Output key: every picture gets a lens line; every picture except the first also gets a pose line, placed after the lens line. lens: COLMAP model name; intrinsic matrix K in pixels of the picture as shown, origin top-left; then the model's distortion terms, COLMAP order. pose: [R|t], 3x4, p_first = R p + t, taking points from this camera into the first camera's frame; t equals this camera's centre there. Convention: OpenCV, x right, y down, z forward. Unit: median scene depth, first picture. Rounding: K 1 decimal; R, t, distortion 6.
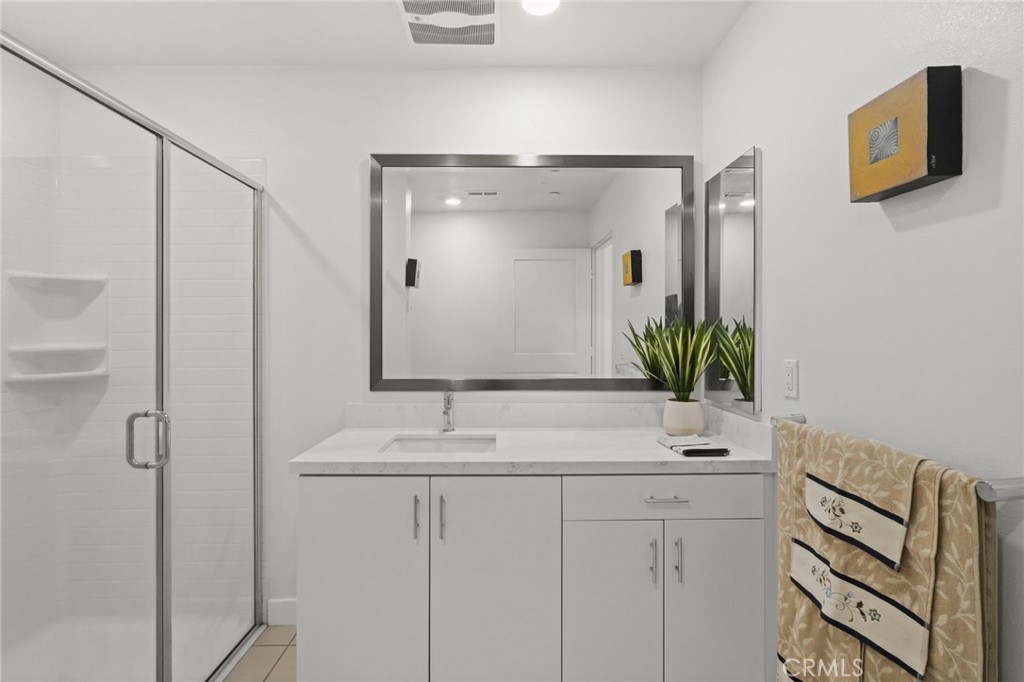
lens RADIAL K [[471.2, 0, 510.4], [0, 471.2, 331.0], [0, 0, 1]] dist [-0.000378, 0.000050]
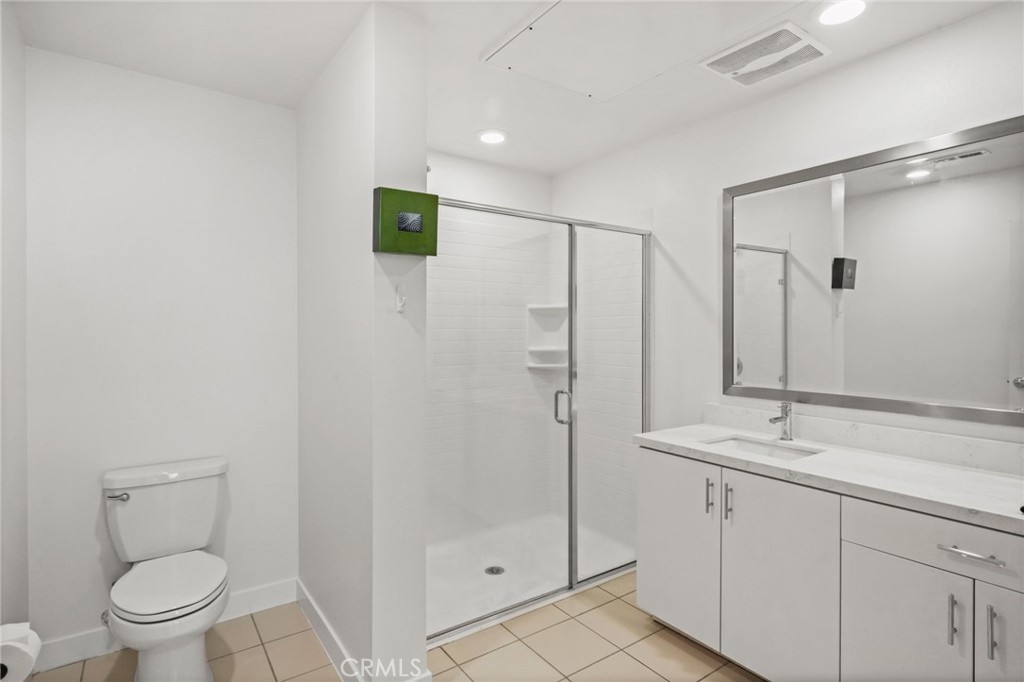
lens RADIAL K [[523.7, 0, 514.2], [0, 523.7, 329.6], [0, 0, 1]] dist [-0.002991, -0.001084]
pose [[0.566383, -0.000611, -0.824142, 0.524433], [0.004351, 0.999988, 0.002249, -0.040483], [0.824130, -0.004860, 0.566379, -0.163826]]
